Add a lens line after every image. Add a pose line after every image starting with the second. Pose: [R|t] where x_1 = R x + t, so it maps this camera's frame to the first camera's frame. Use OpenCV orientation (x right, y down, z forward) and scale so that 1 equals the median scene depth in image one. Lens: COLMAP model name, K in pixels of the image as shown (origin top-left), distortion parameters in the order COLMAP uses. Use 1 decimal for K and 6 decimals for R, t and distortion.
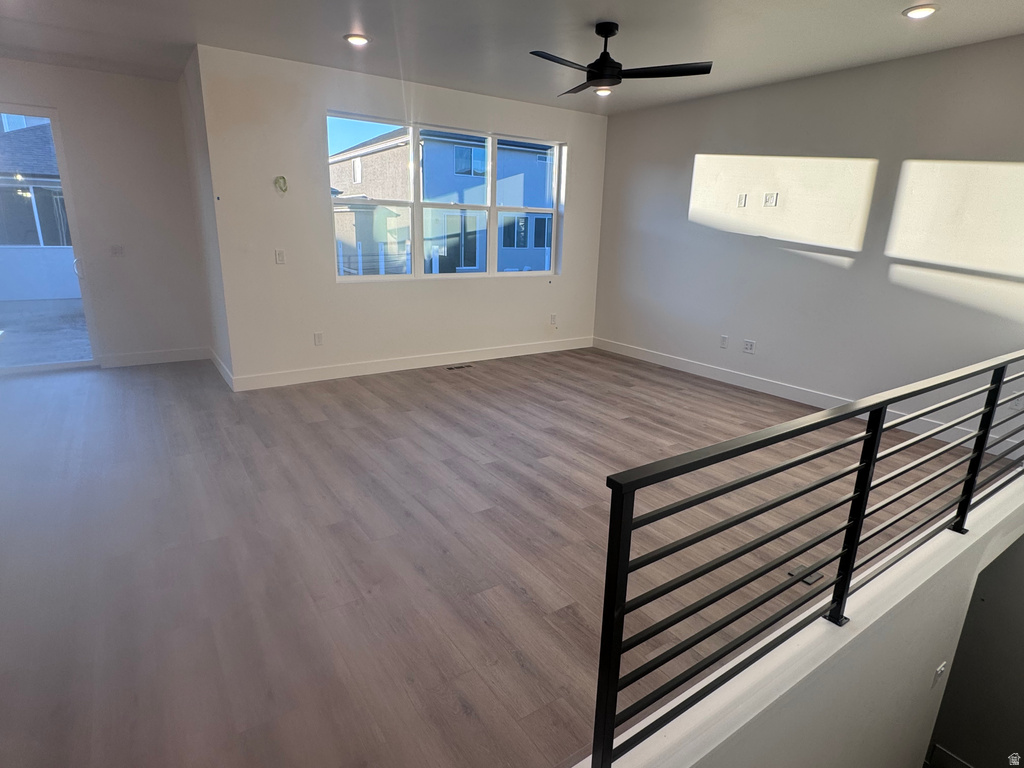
lens RADIAL K [[561.1, 0, 513.5], [0, 561.1, 386.0], [0, 0, 1]] dist [-0.003097, -0.001620]
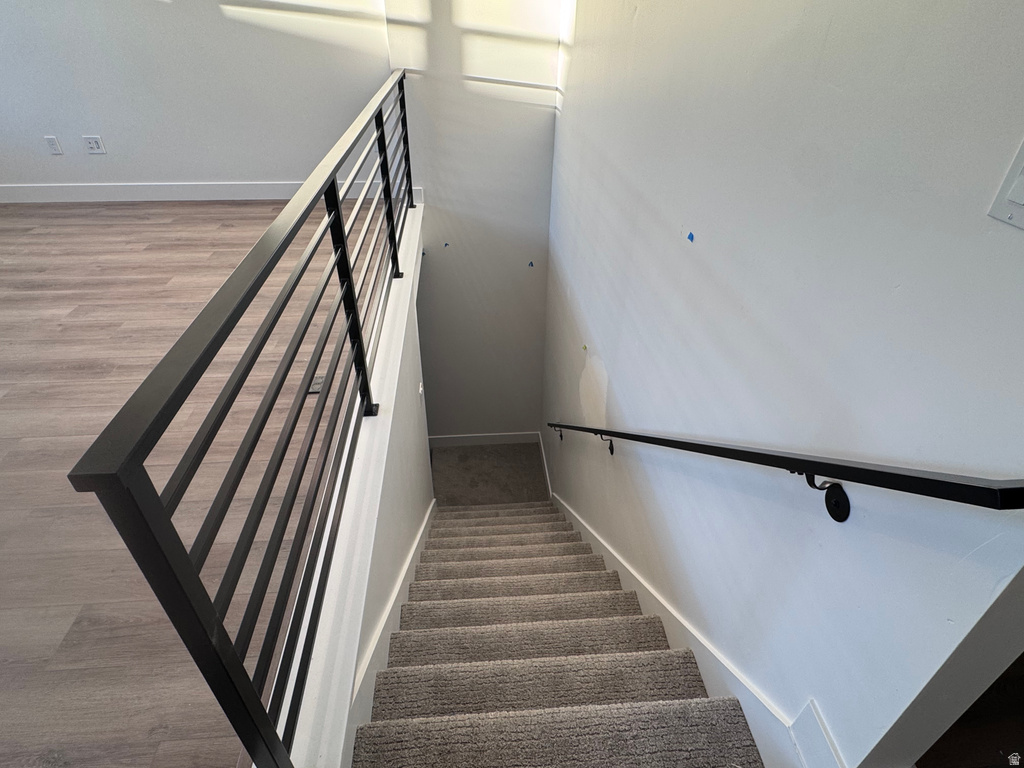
lens RADIAL K [[561.1, 0, 516.7], [0, 561.1, 377.6], [0, 0, 1]] dist [-0.003097, -0.001620]
pose [[0.496862, -0.503577, 0.706780, 0.016814], [0.233692, 0.861977, 0.449870, -0.007717], [-0.835773, -0.058354, 0.545966, 0.114358]]
